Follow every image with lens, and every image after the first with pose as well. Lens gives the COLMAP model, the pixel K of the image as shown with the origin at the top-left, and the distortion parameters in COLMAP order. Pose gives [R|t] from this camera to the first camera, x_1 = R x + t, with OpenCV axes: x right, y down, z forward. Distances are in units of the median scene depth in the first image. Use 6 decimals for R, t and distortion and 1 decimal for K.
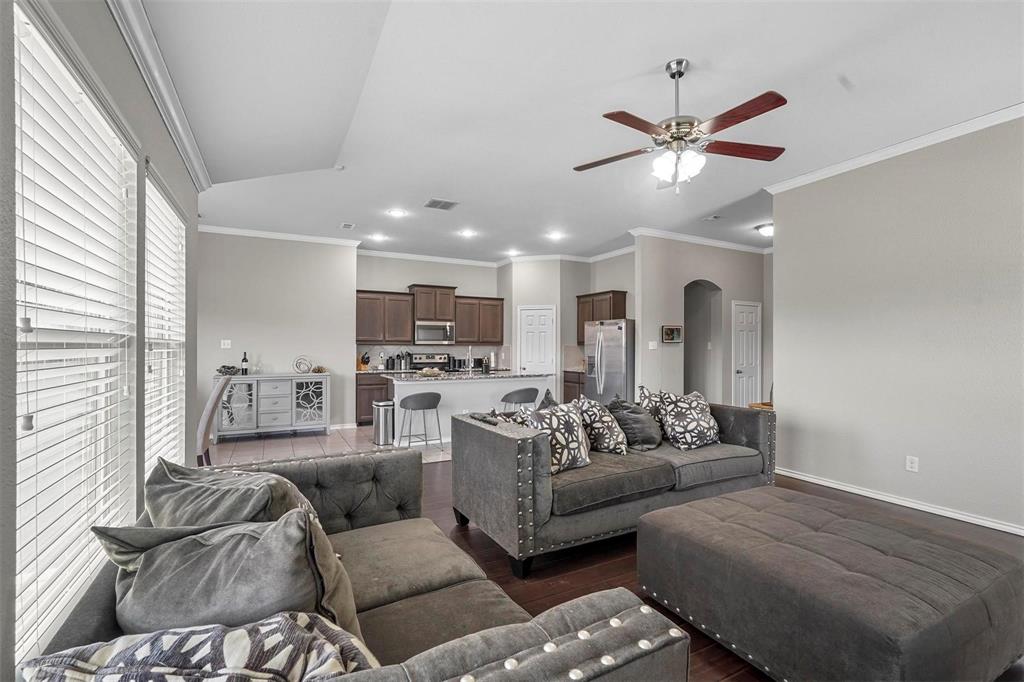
lens RADIAL K [[455.6, 0, 517.5], [0, 455.6, 354.8], [0, 0, 1]] dist [-0.009078, 0.004402]
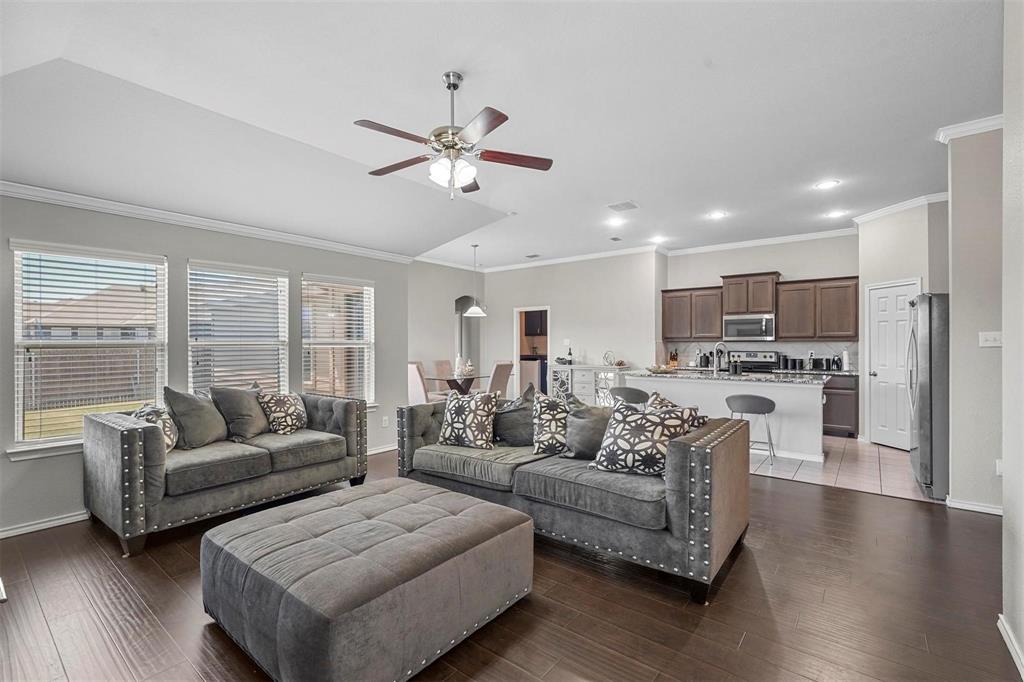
lens RADIAL K [[455.6, 0, 516.5], [0, 455.6, 341.3], [0, 0, 1]] dist [-0.009078, 0.004402]
pose [[0.403197, -0.002564, -0.915109, 0.436079], [-0.009352, 0.999932, -0.006922, -0.011277], [0.915065, 0.011349, 0.403146, 0.232845]]
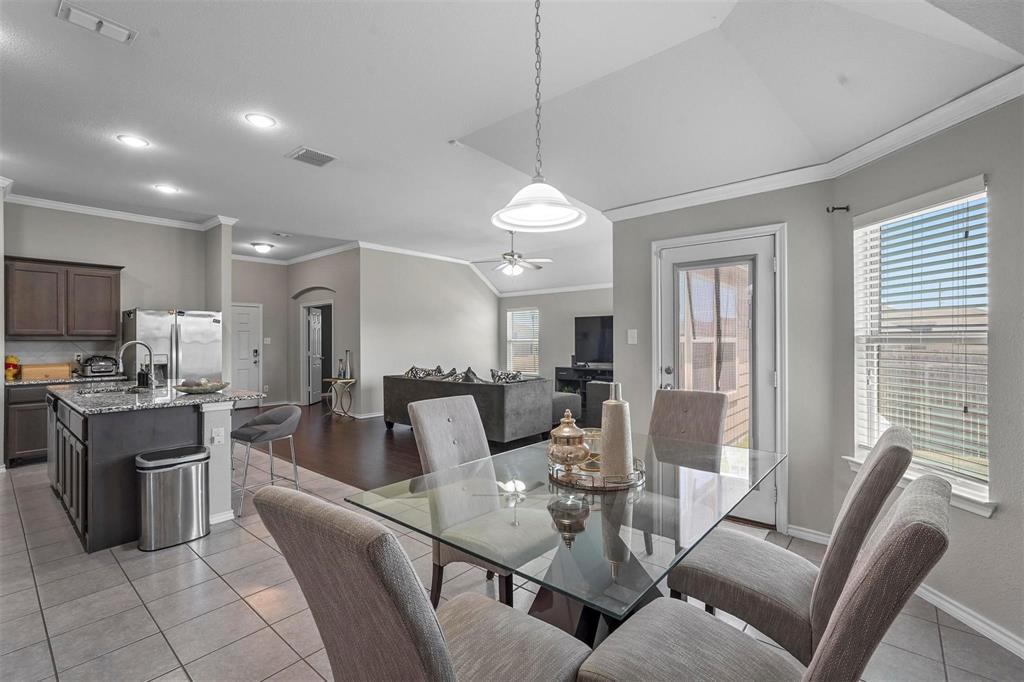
lens RADIAL K [[455.6, 0, 518.4], [0, 455.6, 339.7], [0, 0, 1]] dist [-0.009078, 0.004402]
pose [[-0.352129, 0.003921, 0.935943, -0.651698], [0.015130, 0.999884, 0.001504, -0.014831], [-0.935829, 0.014691, -0.352148, 0.610754]]
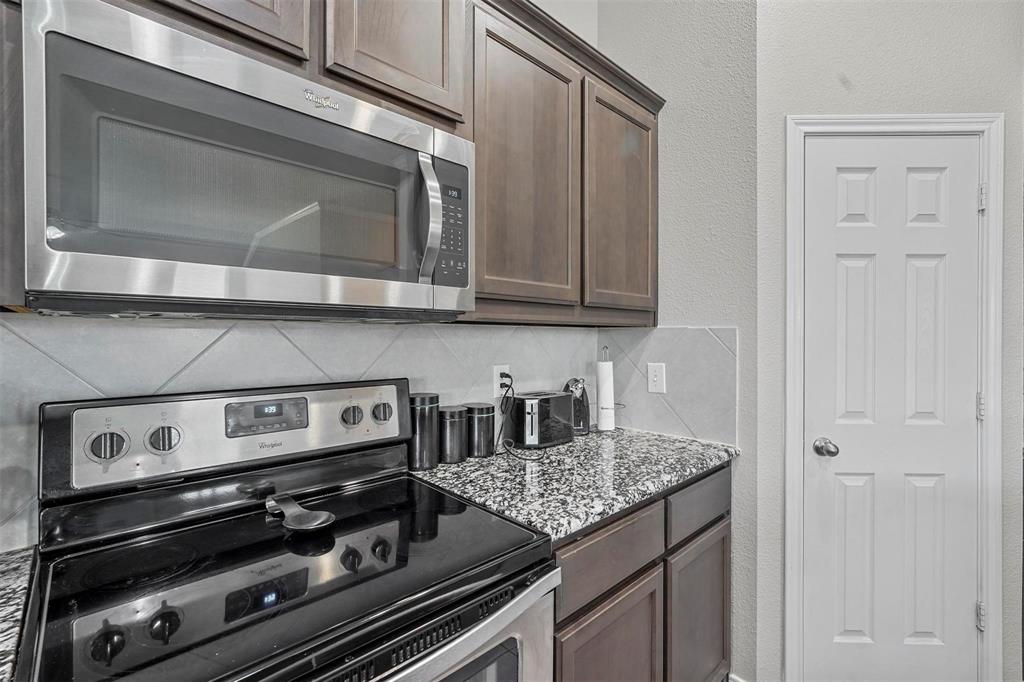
lens RADIAL K [[455.6, 0, 508.8], [0, 455.6, 339.2], [0, 0, 1]] dist [-0.009078, 0.004402]
pose [[0.965824, 0.001231, 0.259198, -0.162598], [-0.000358, 0.999994, -0.003415, -0.015343], [-0.259200, 0.003205, 0.965818, 0.876875]]
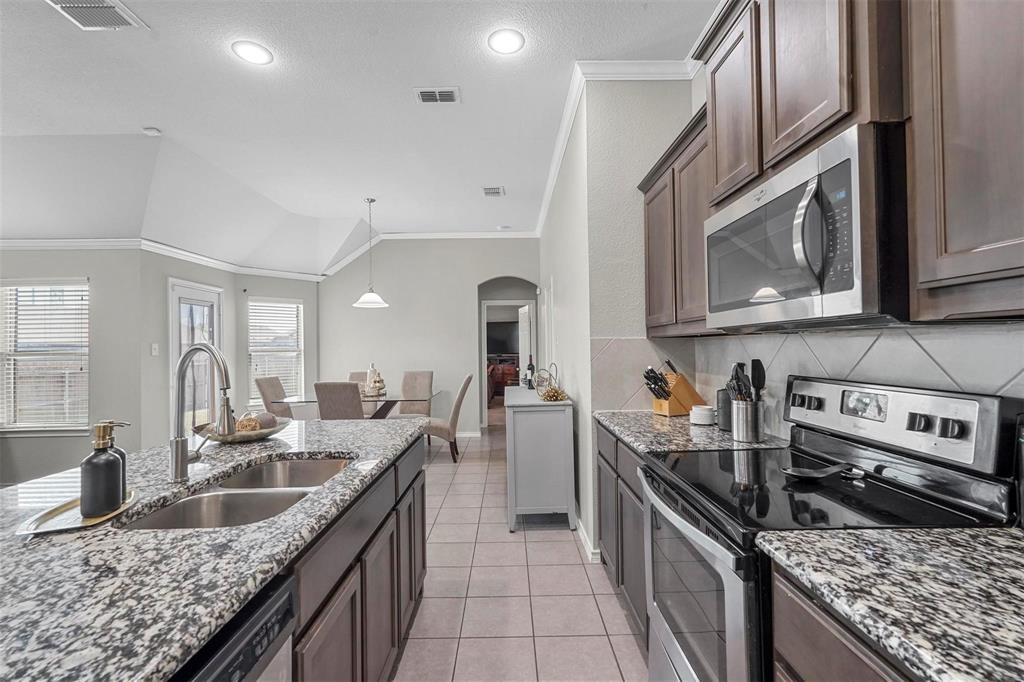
lens RADIAL K [[455.6, 0, 512.2], [0, 455.6, 340.7], [0, 0, 1]] dist [-0.009078, 0.004402]
pose [[-0.470078, -0.003631, -0.882617, 0.004283], [0.007989, 0.999933, -0.008369, -0.016583], [0.882589, -0.010986, -0.470018, 0.981187]]
